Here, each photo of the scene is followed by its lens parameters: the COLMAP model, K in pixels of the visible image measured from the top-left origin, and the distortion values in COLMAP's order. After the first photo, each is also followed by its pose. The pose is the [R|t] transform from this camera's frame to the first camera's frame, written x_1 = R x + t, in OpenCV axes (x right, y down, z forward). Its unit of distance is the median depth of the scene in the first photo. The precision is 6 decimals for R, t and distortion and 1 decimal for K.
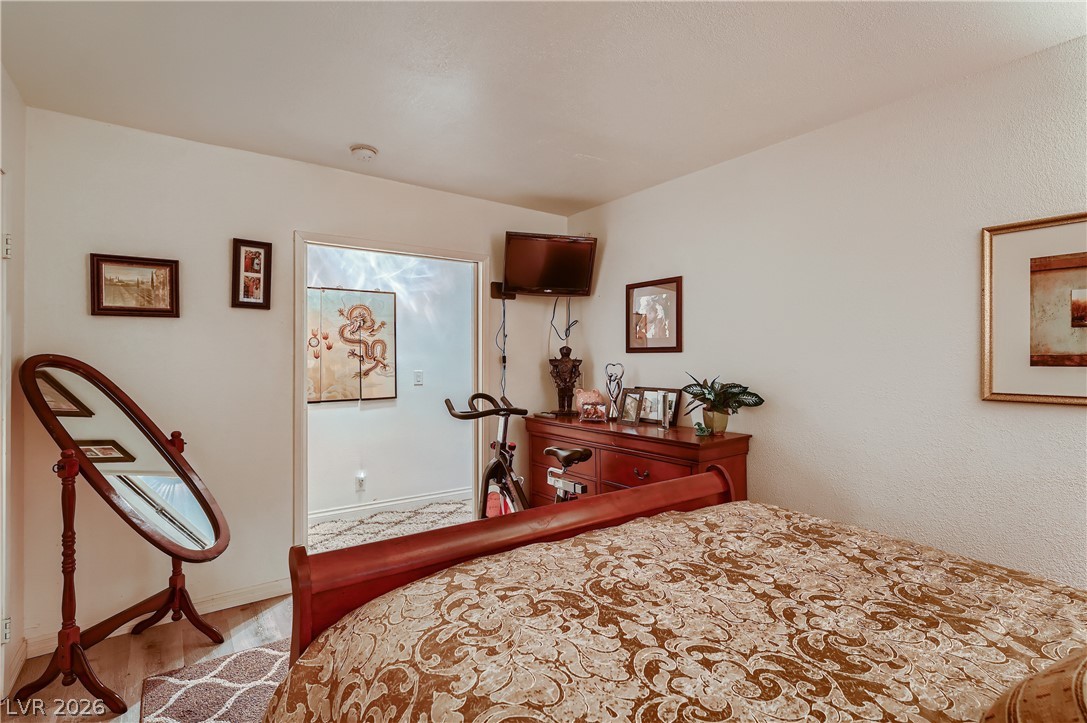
lens RADIAL K [[524.3, 0, 542.8], [0, 524.3, 361.1], [0, 0, 1]] dist [0.001096, 0.000088]
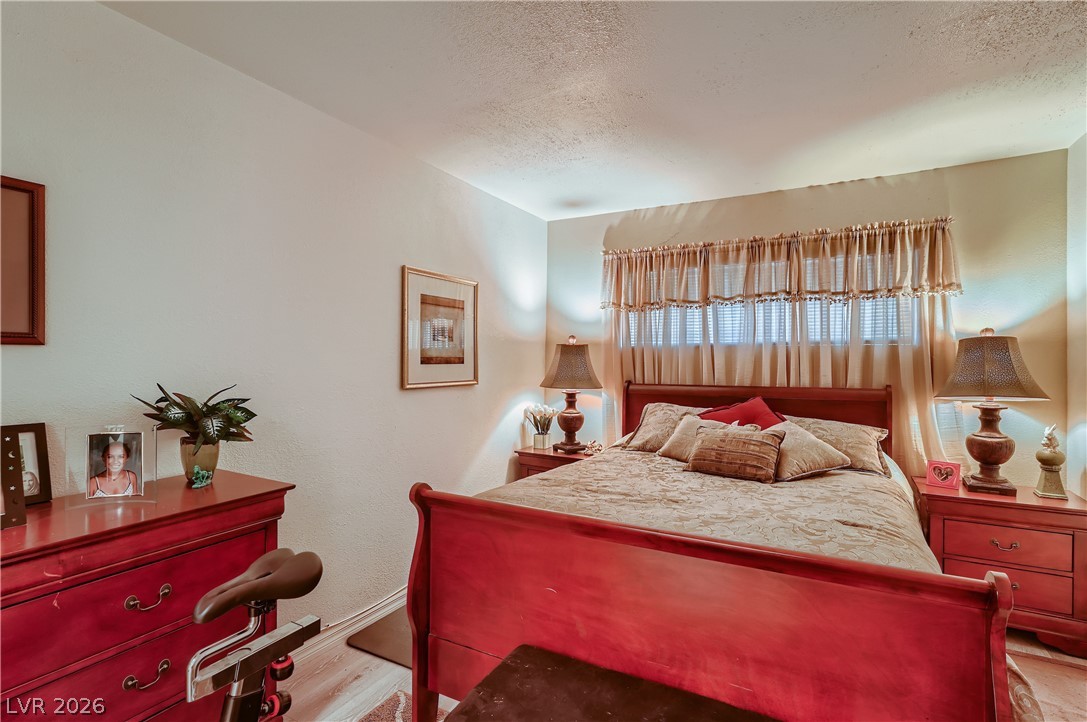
lens RADIAL K [[524.3, 0, 542.5], [0, 524.3, 358.8], [0, 0, 1]] dist [0.001096, 0.000088]
pose [[-0.422345, -0.000826, 0.906435, -0.600905], [0.000931, 0.999999, 0.001345, -0.008168], [-0.906435, 0.001412, -0.422344, 1.324301]]
